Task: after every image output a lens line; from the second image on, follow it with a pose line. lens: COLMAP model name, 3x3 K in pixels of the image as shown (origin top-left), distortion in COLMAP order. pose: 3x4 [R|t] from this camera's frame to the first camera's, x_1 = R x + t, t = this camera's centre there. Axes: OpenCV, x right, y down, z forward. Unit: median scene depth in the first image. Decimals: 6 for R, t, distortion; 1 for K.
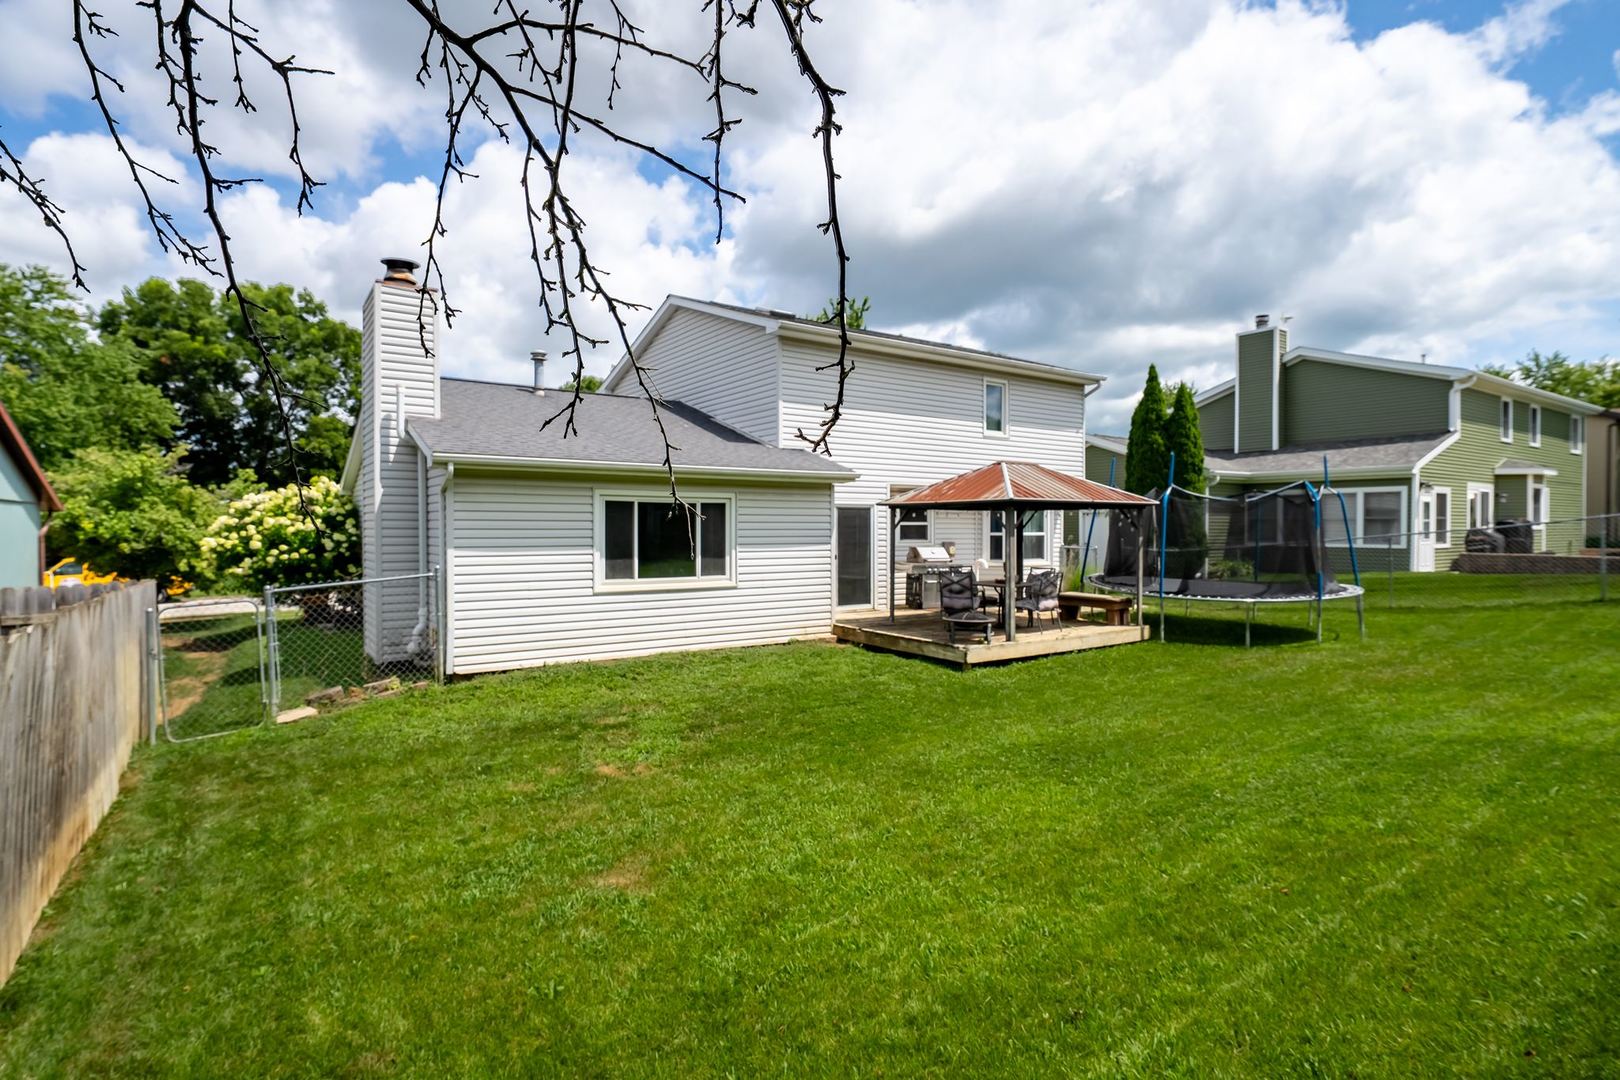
lens RADIAL K [[821.8, 0, 806.3], [0, 821.8, 534.6], [0, 0, 1]] dist [0.000439, -0.002450]
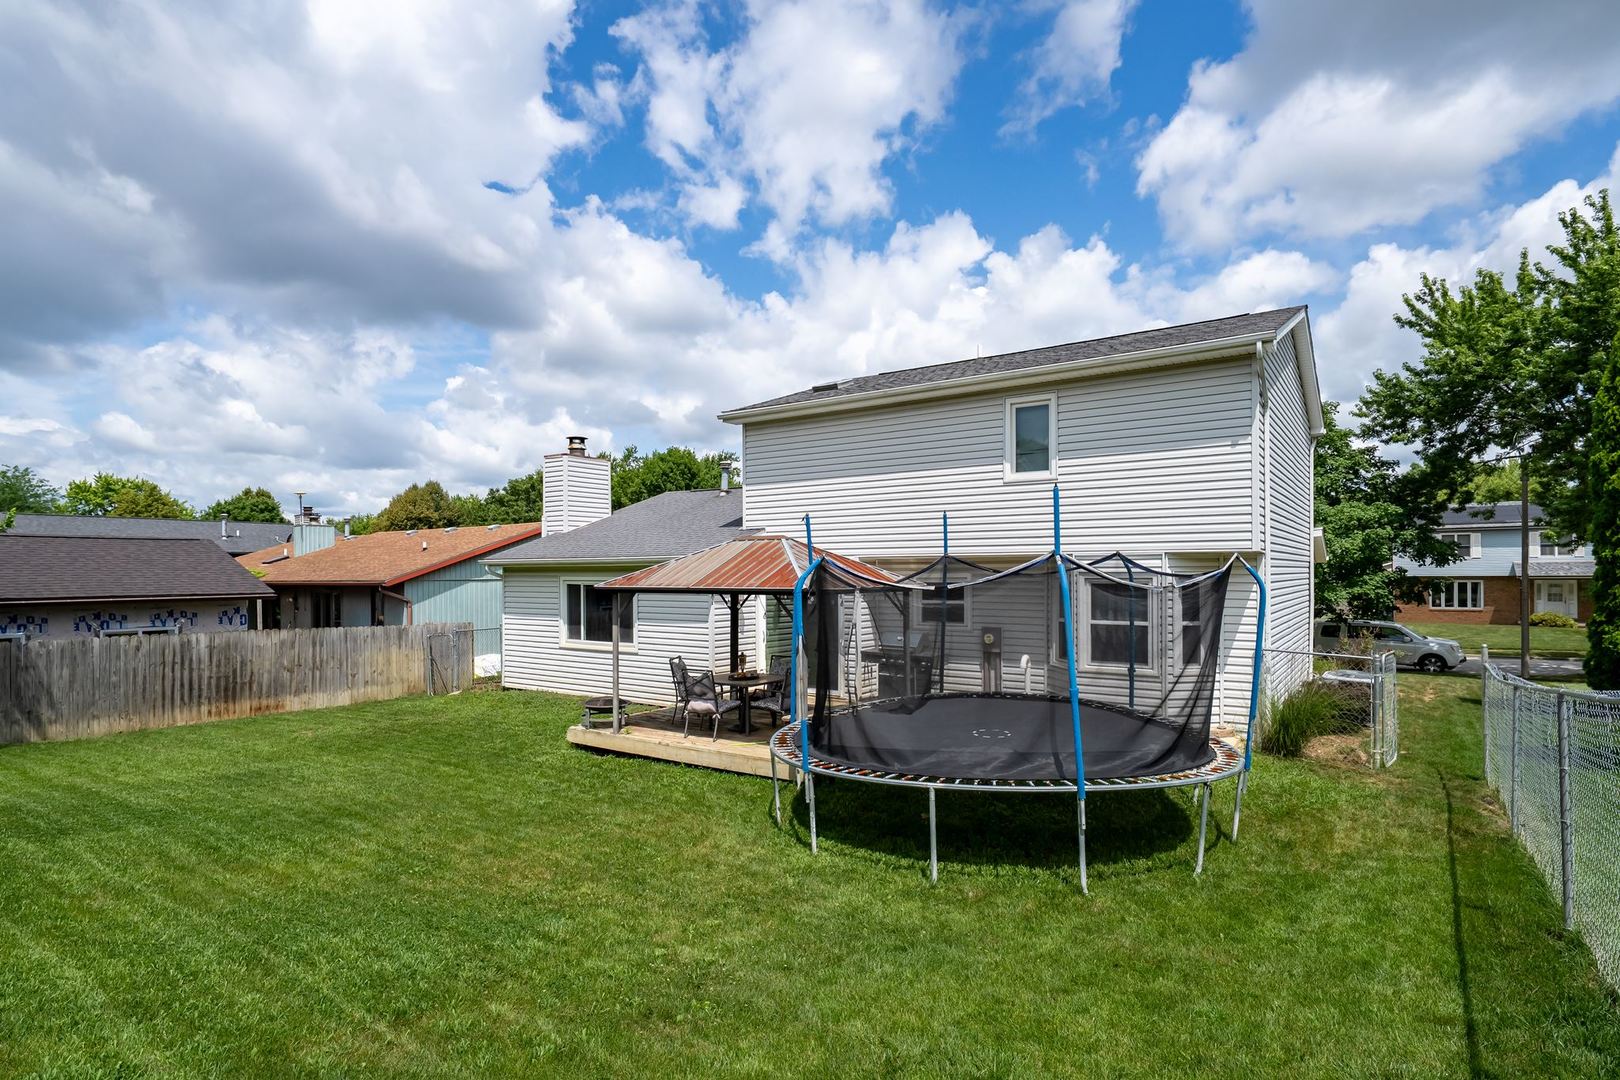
lens RADIAL K [[821.8, 0, 804.2], [0, 821.8, 557.1], [0, 0, 1]] dist [0.000439, -0.002450]
pose [[0.338672, -0.023941, -0.940600, 1.155574], [-0.005348, 0.999611, -0.027368, -0.047721], [0.940889, 0.014299, 0.338412, 0.820991]]
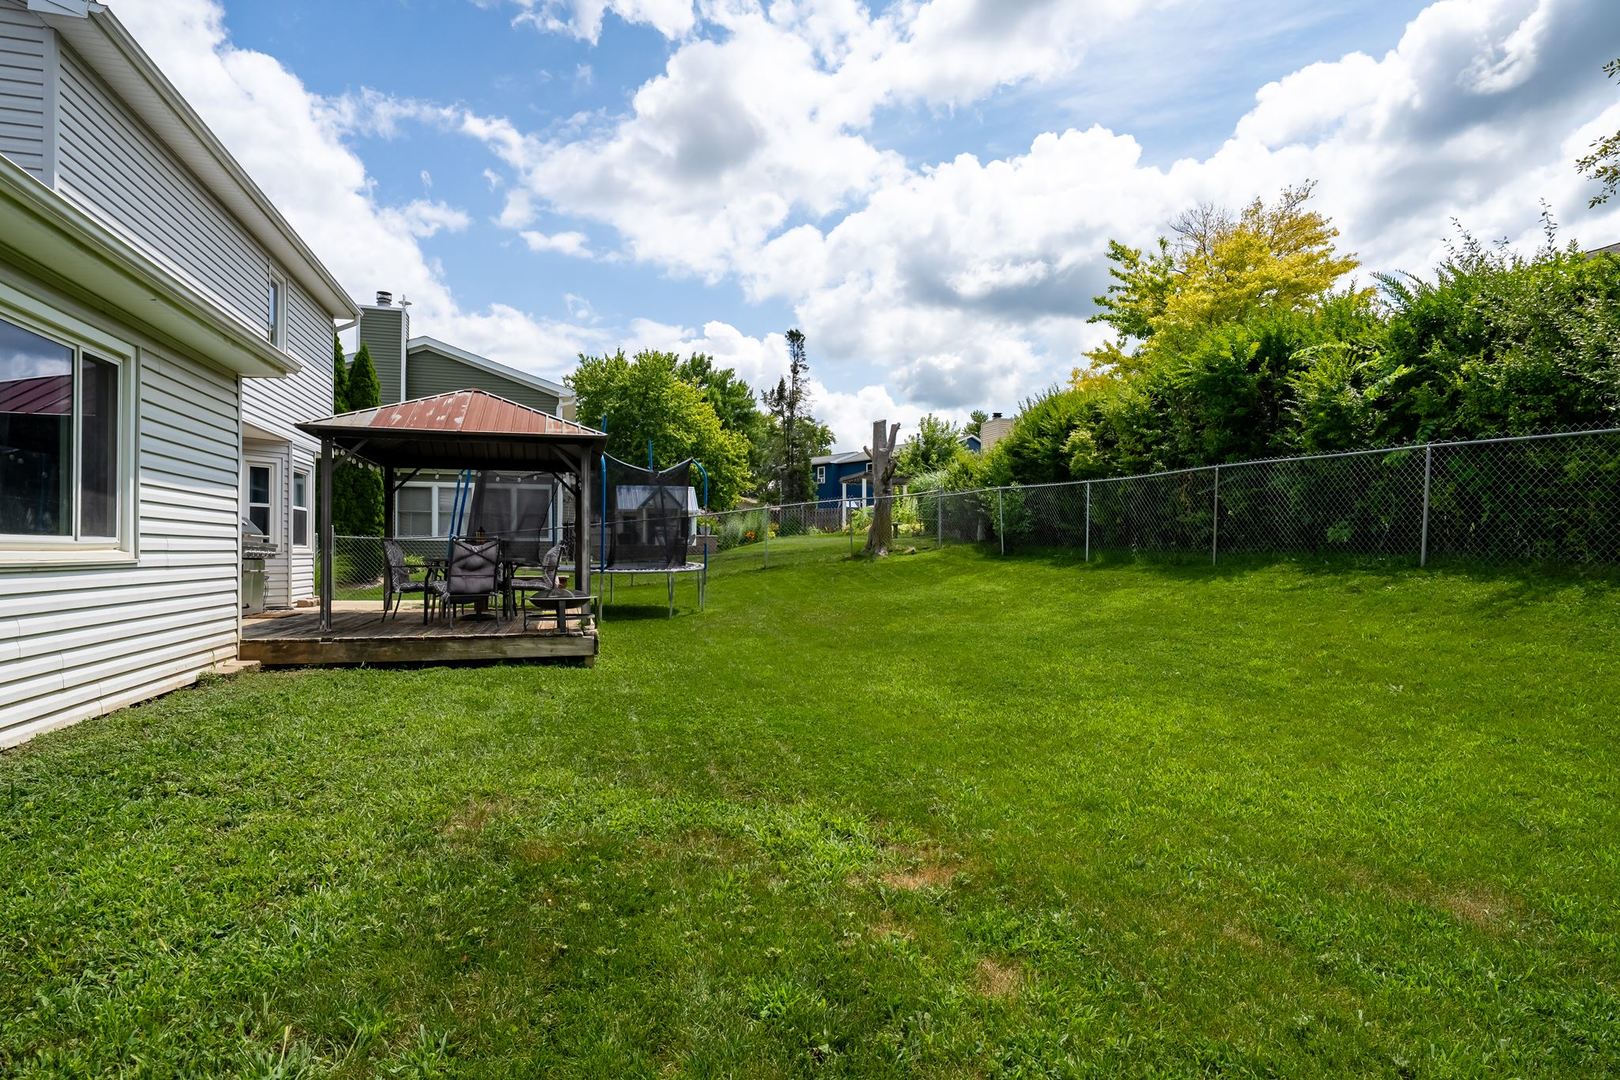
lens RADIAL K [[821.8, 0, 809.1], [0, 821.8, 543.5], [0, 0, 1]] dist [0.000439, -0.002450]
pose [[0.314881, 0.008408, 0.949094, -0.389205], [0.005628, 0.999927, -0.010726, 0.059089], [-0.949115, 0.008718, 0.314810, 0.524338]]
